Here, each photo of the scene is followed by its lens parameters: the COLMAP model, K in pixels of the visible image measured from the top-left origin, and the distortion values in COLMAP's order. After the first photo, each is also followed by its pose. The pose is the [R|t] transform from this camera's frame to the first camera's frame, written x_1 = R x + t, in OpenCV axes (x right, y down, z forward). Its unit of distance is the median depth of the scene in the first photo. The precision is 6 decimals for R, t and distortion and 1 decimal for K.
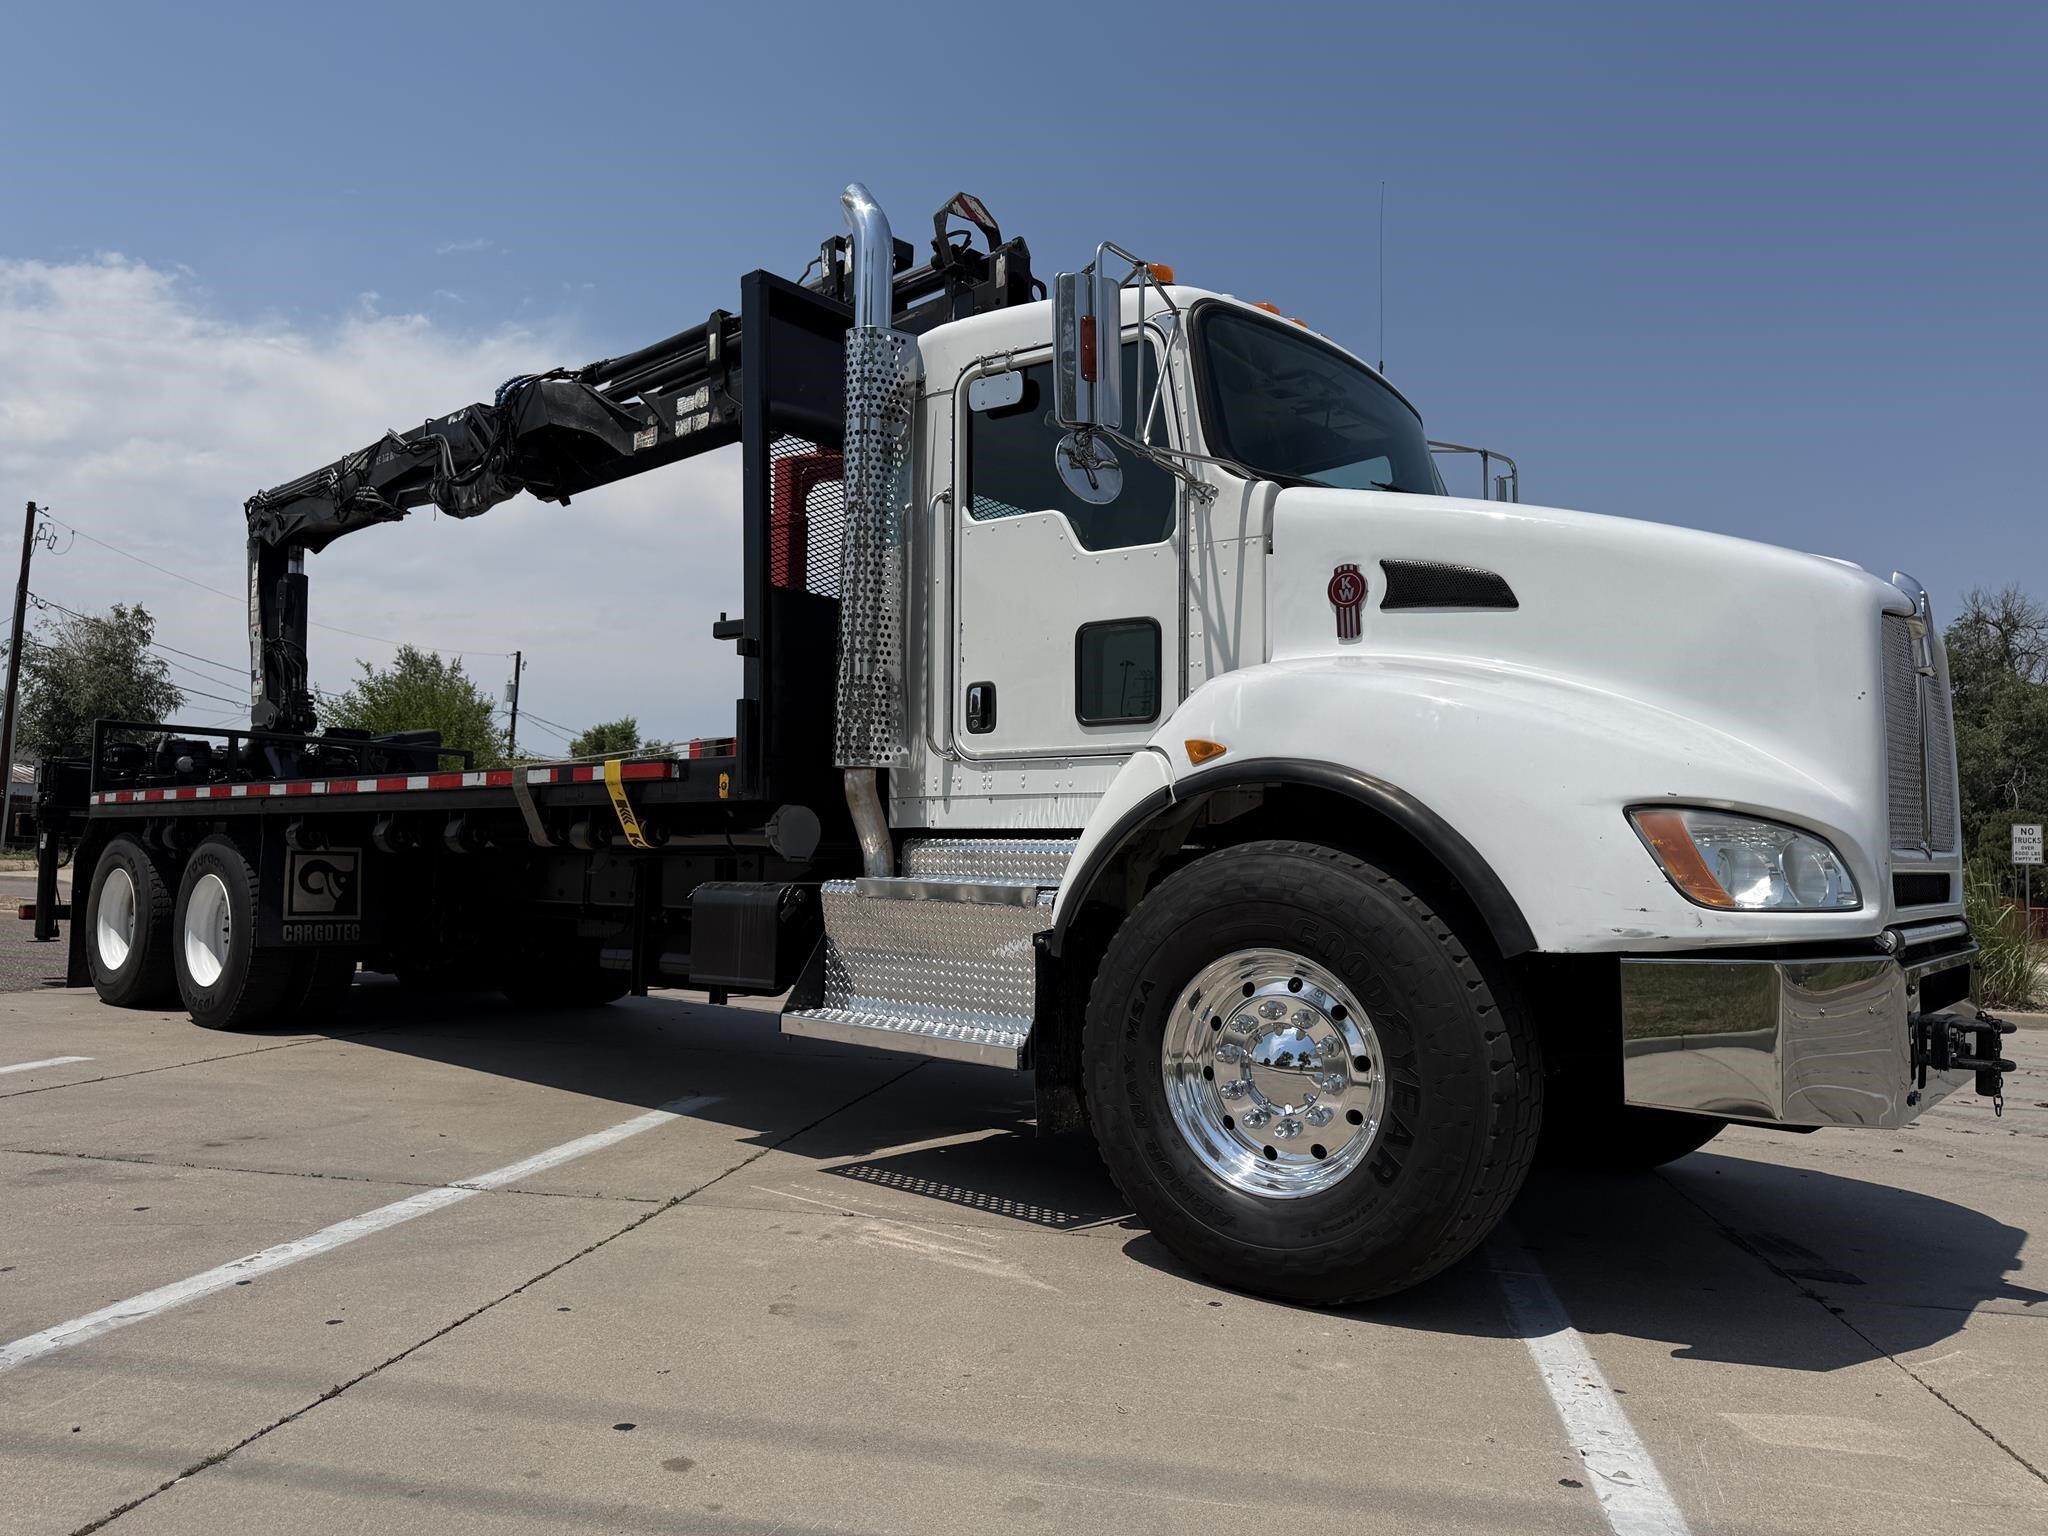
lens RADIAL K [[1383.3, 0, 1024.9], [0, 1383.3, 776.5], [0, 0, 1]] dist [0.013658, -0.011700]
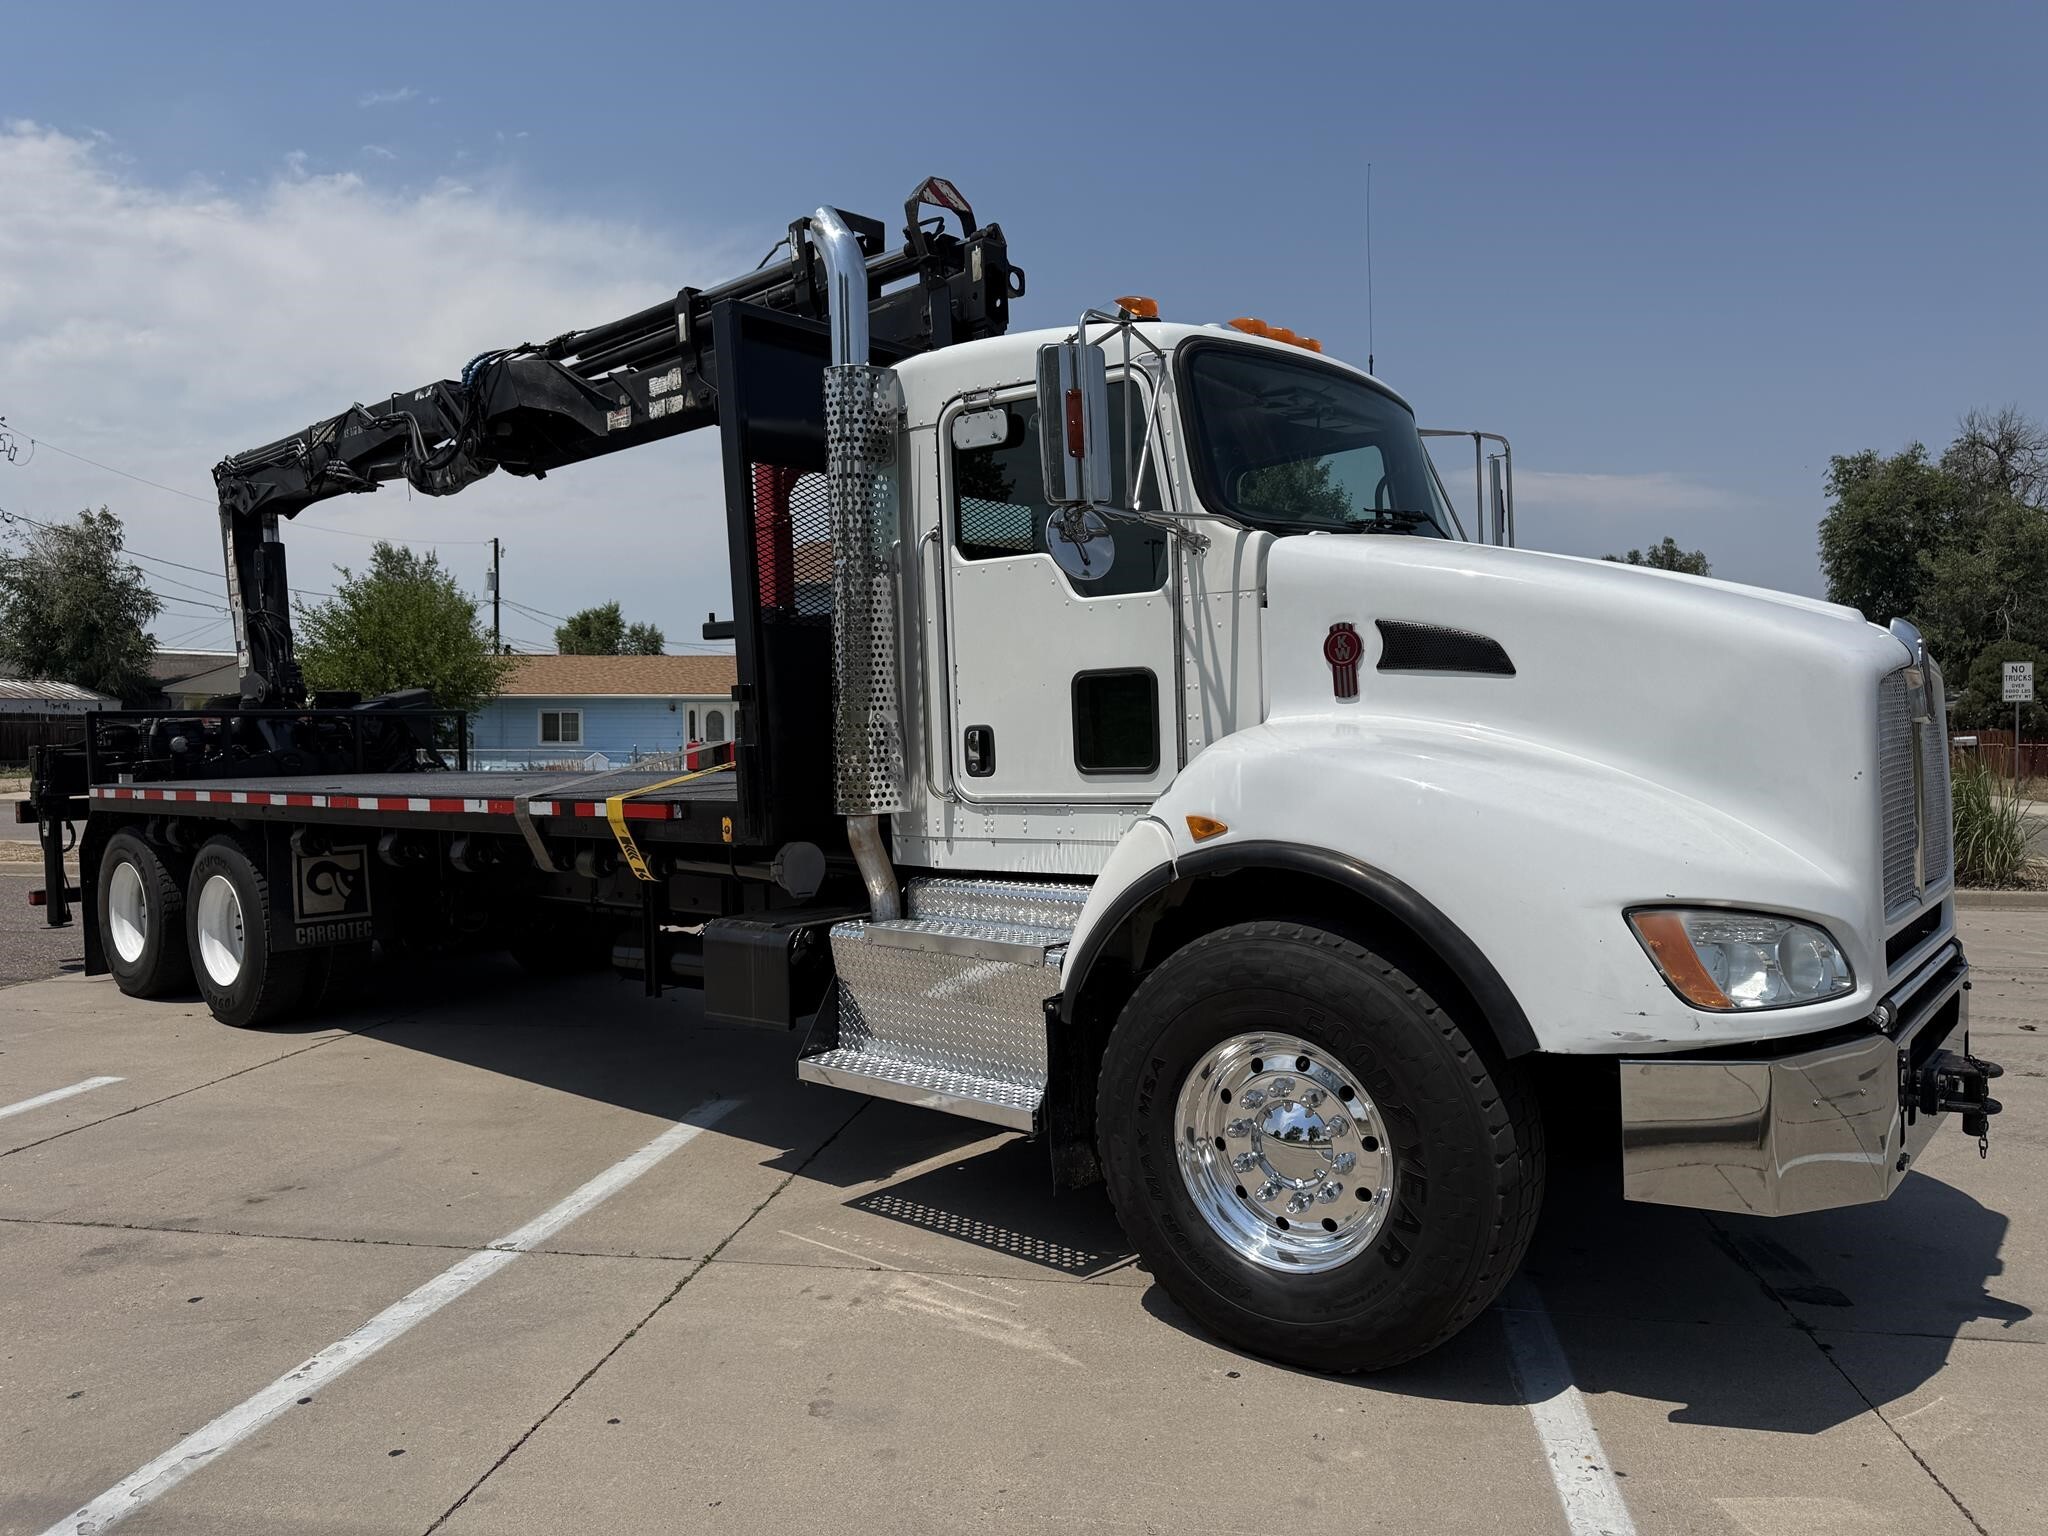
lens RADIAL K [[1383.3, 0, 1022.7], [0, 1383.3, 774.2], [0, 0, 1]] dist [0.013658, -0.011700]
pose [[0.999072, -0.043031, 0.001727, -0.003360], [0.042671, 0.994538, 0.095255, -0.142978], [-0.005816, -0.095092, 0.995451, 0.001179]]
